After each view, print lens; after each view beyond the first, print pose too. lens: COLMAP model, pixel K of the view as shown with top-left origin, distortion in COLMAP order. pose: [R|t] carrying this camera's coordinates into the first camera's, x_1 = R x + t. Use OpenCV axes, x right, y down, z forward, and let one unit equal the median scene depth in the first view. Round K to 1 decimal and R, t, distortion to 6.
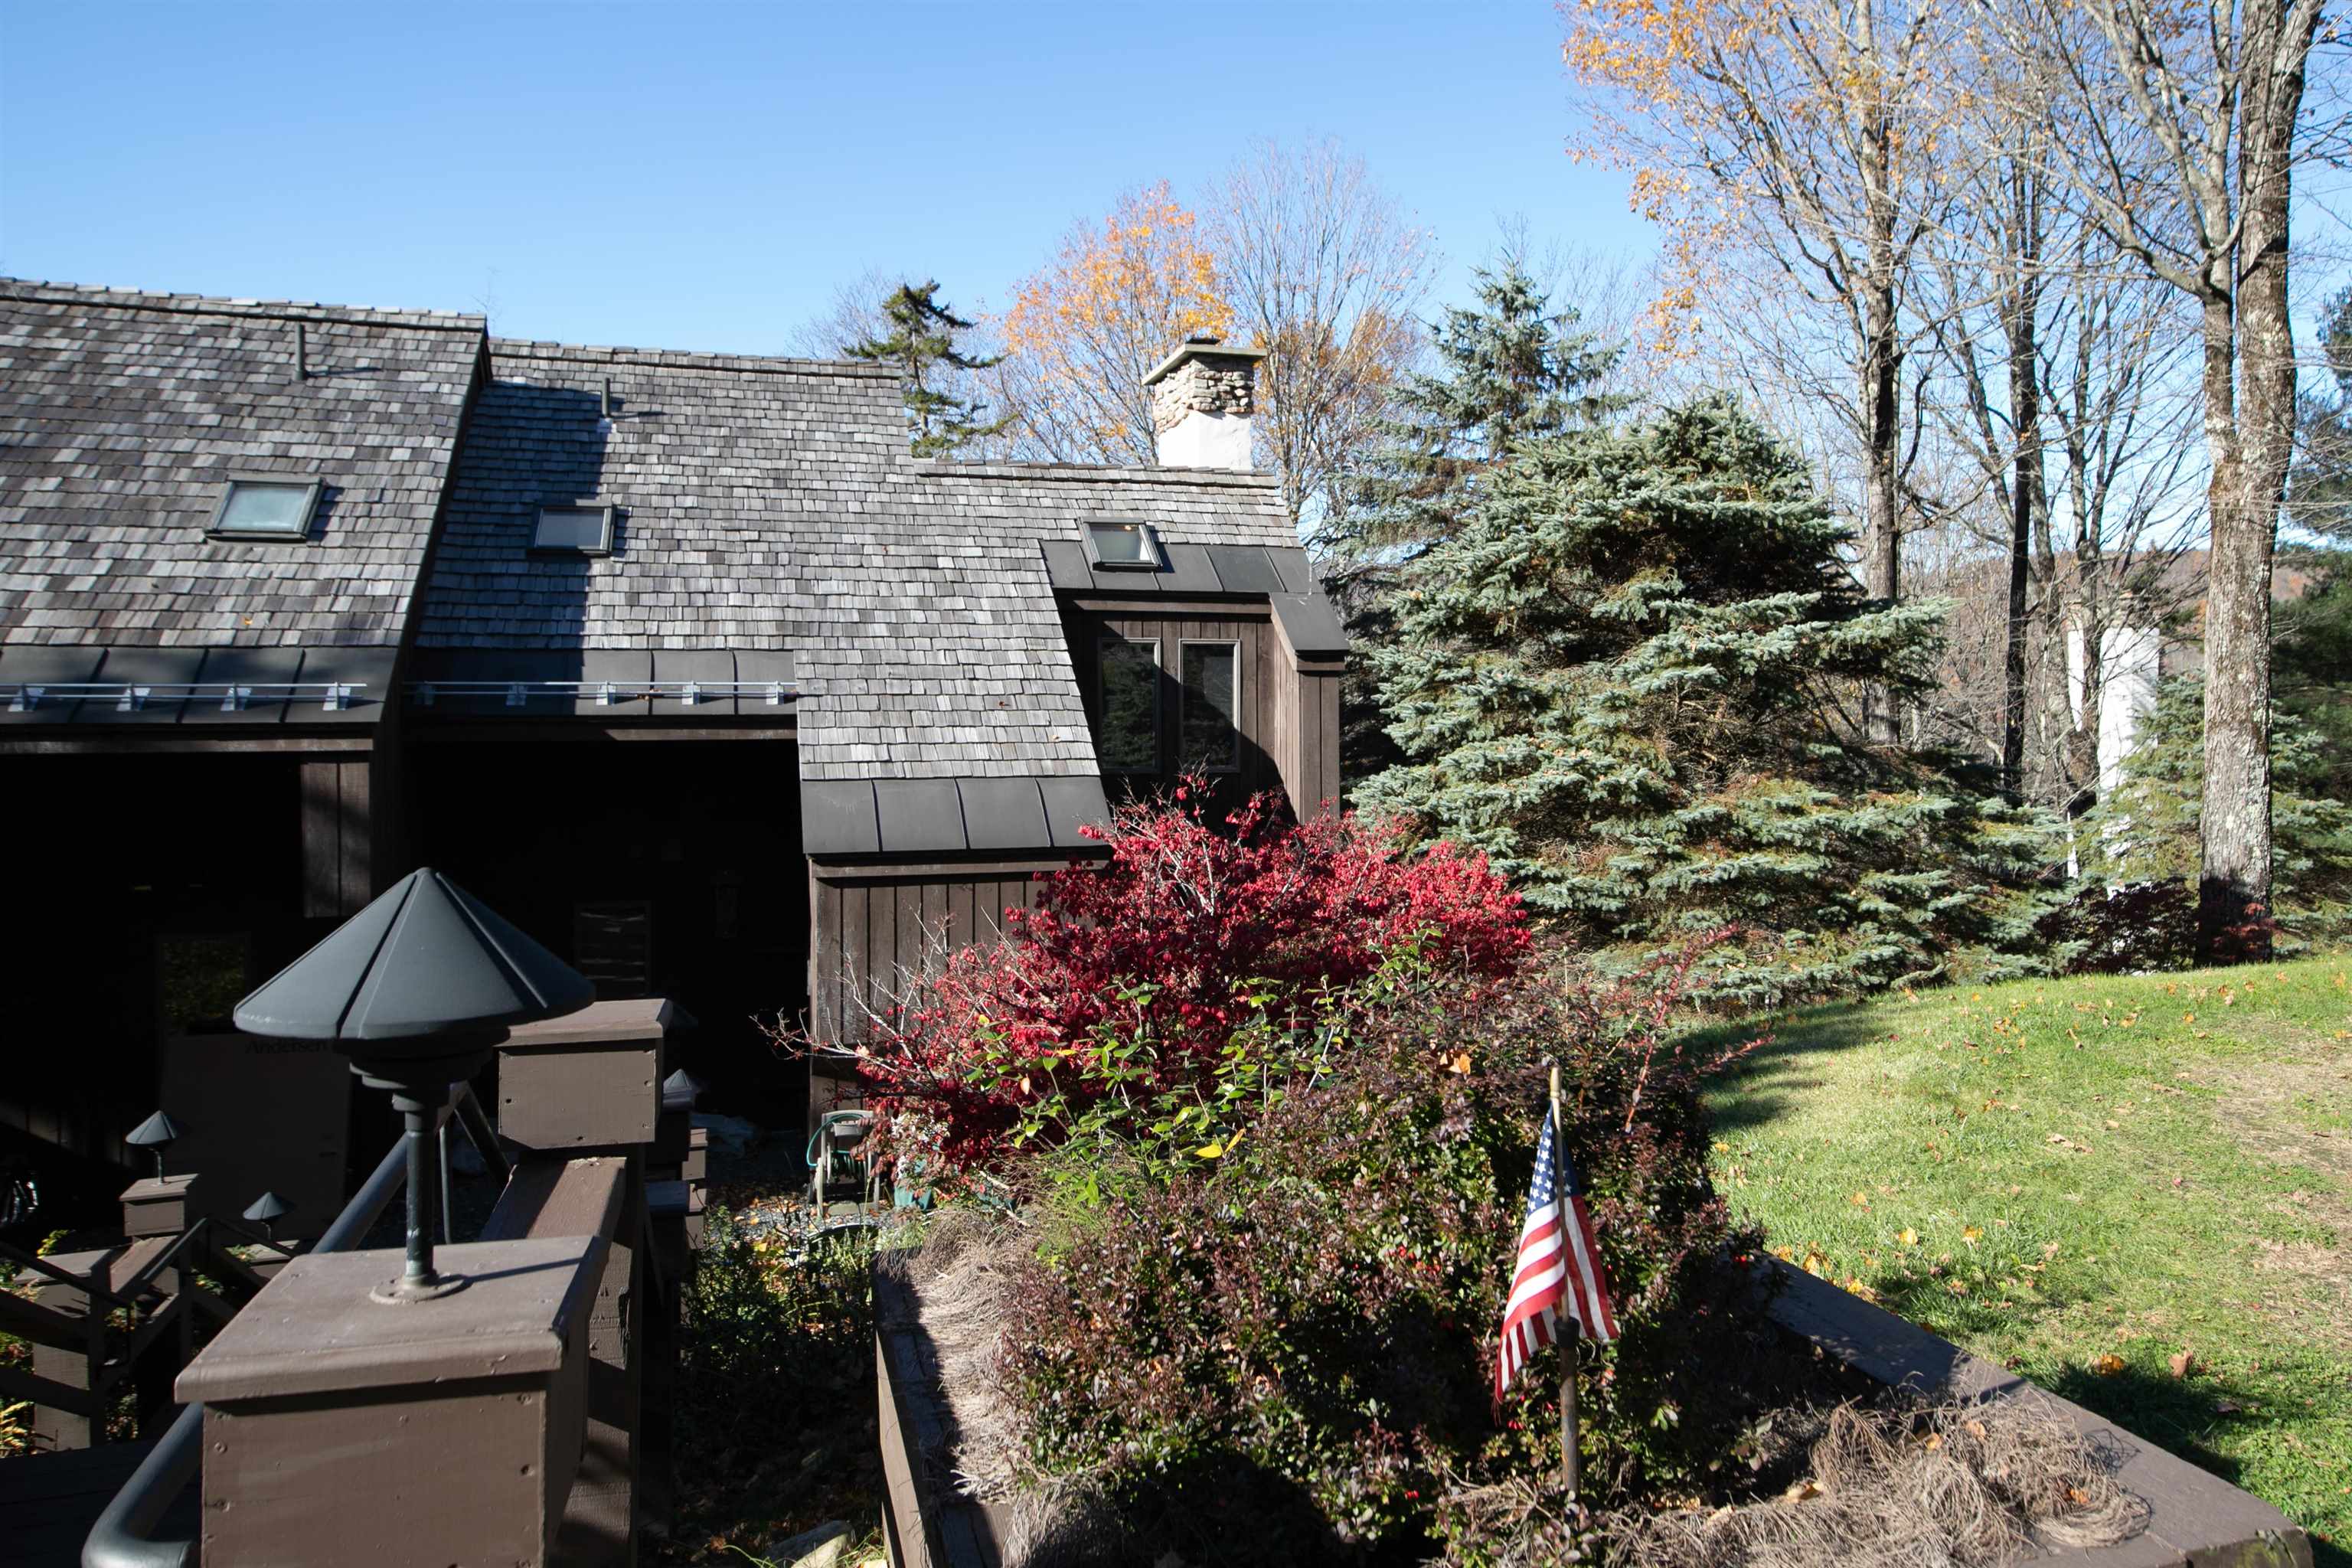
lens RADIAL K [[1620.3, 0, 1146.6], [0, 1620.3, 746.4], [0, 0, 1]] dist [0.016087, -0.004793]
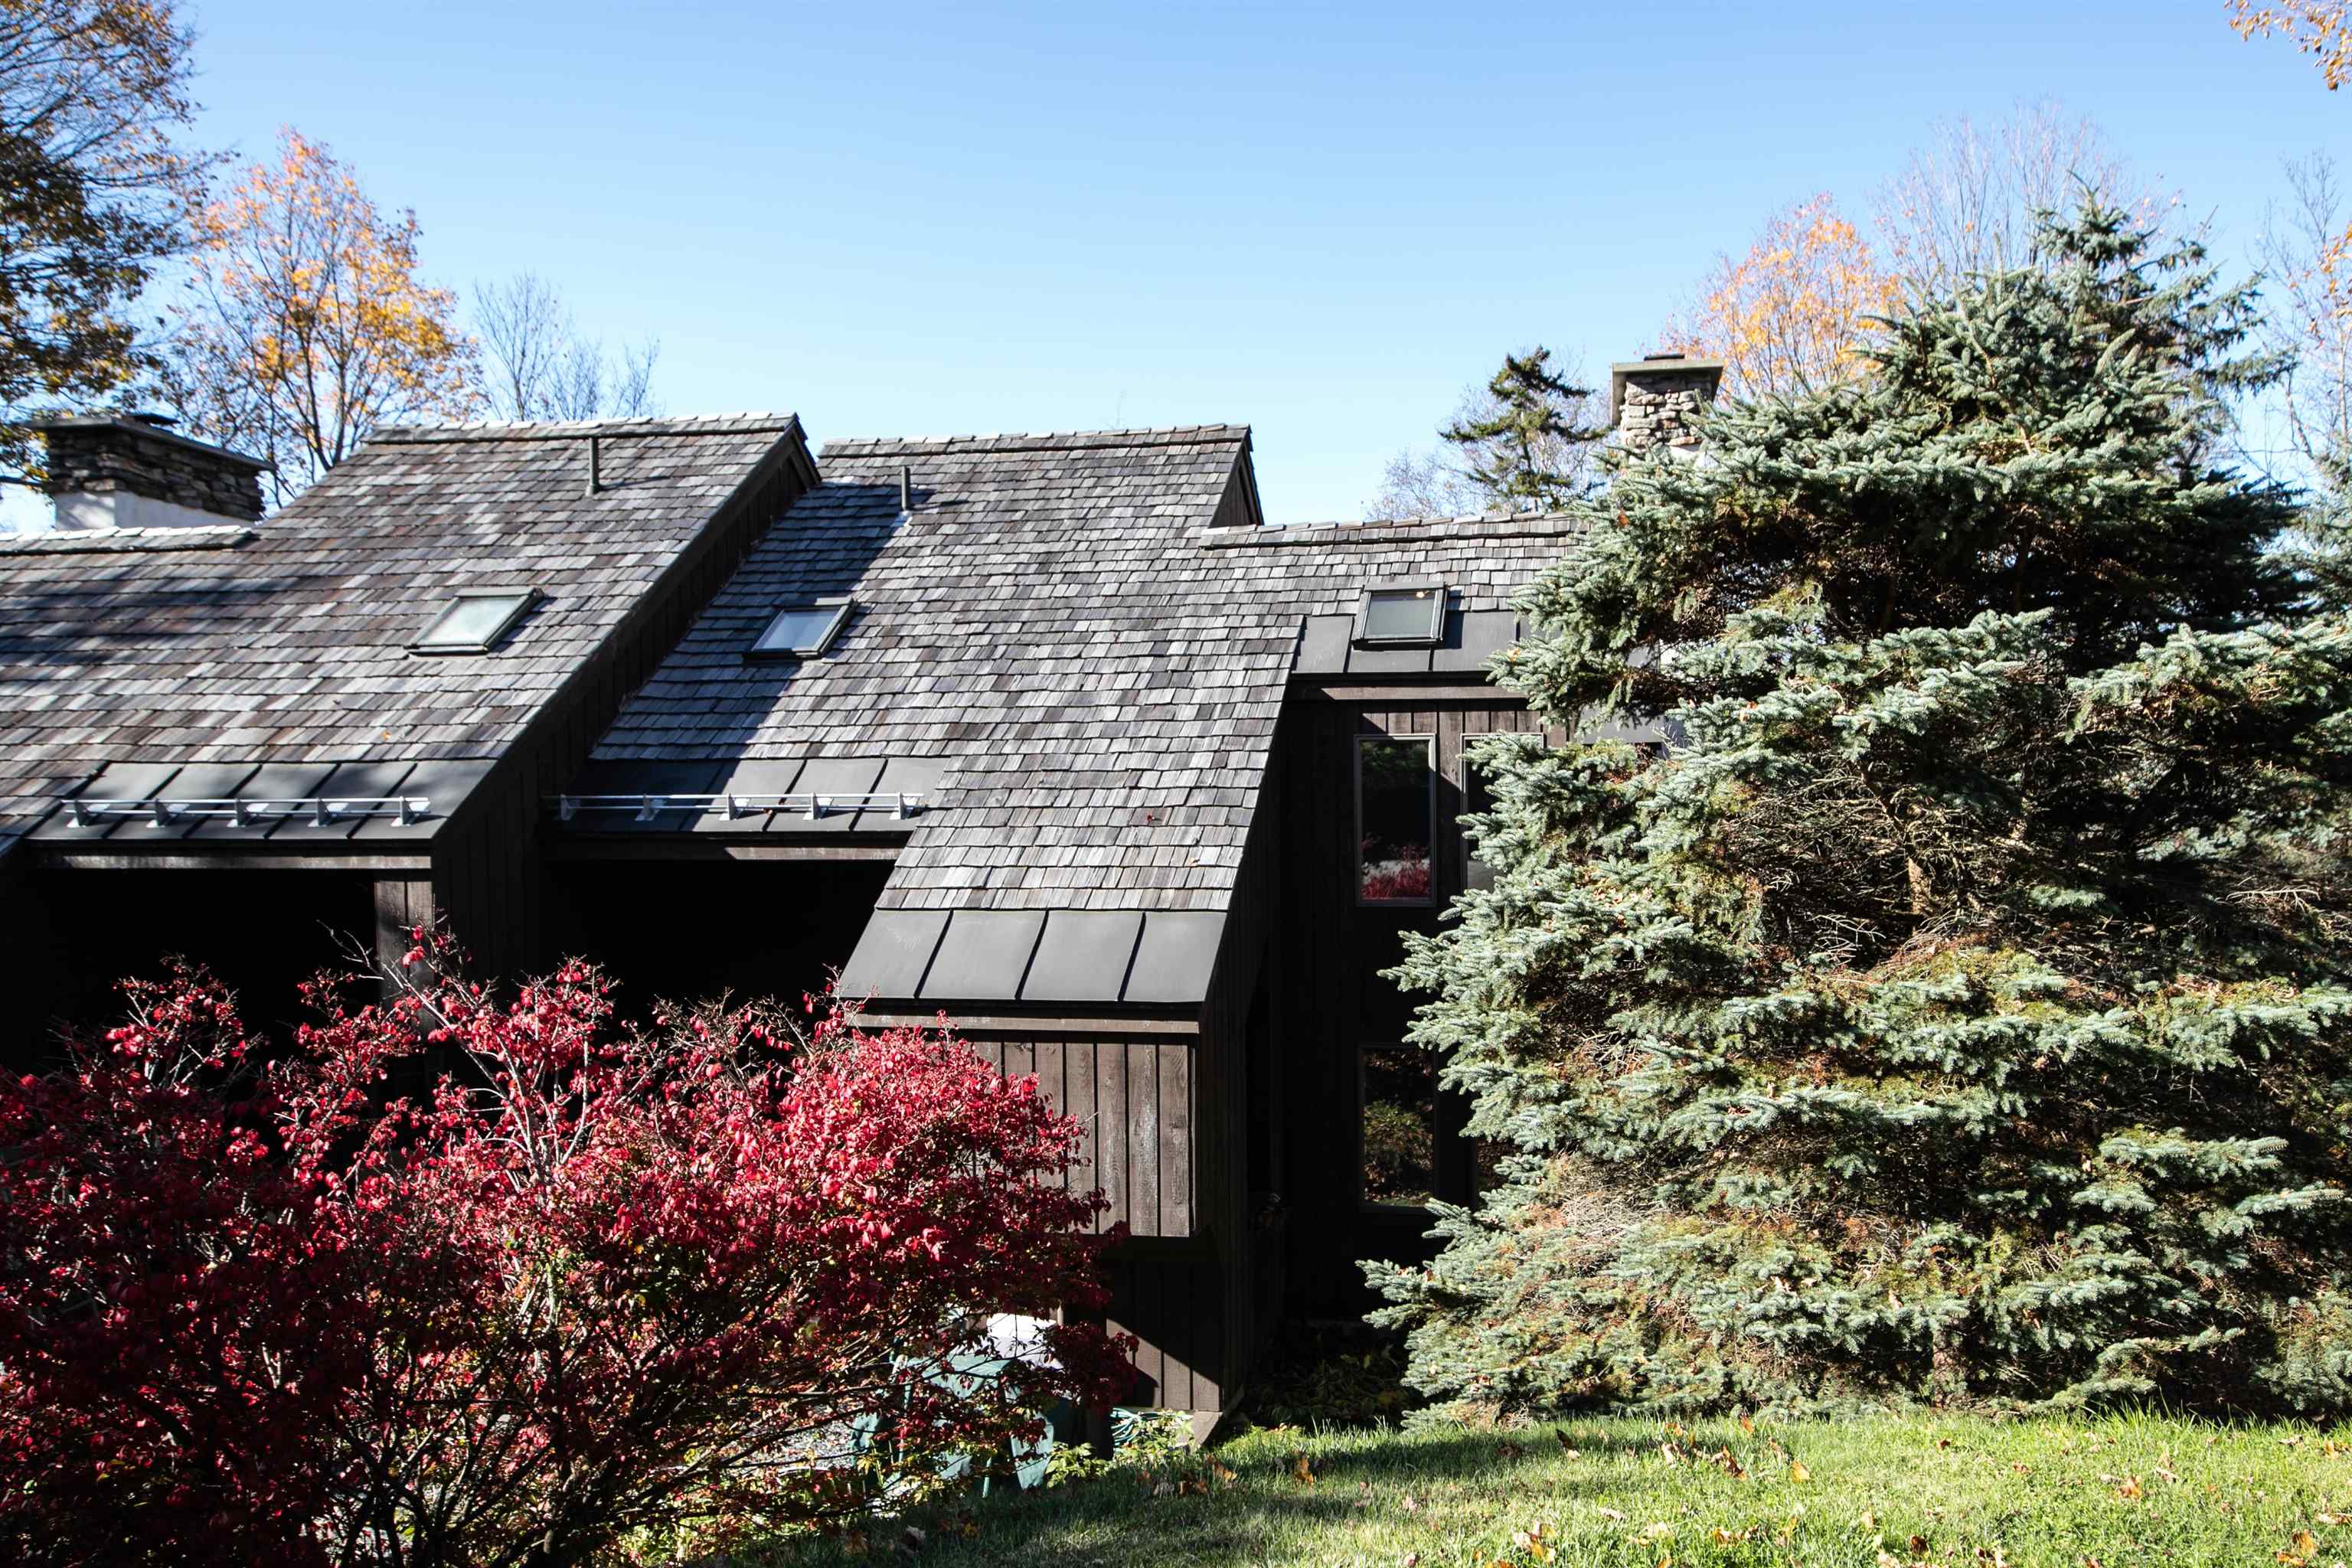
lens RADIAL K [[1668.6, 0, 1176.2], [0, 1668.6, 873.8], [0, 0, 1]] dist [0.016337, 0.002784]
pose [[0.904200, 0.011751, -0.426947, 0.271261], [-0.009643, 0.999928, 0.007099, -0.004568], [0.427000, -0.002301, 0.904249, 0.255175]]
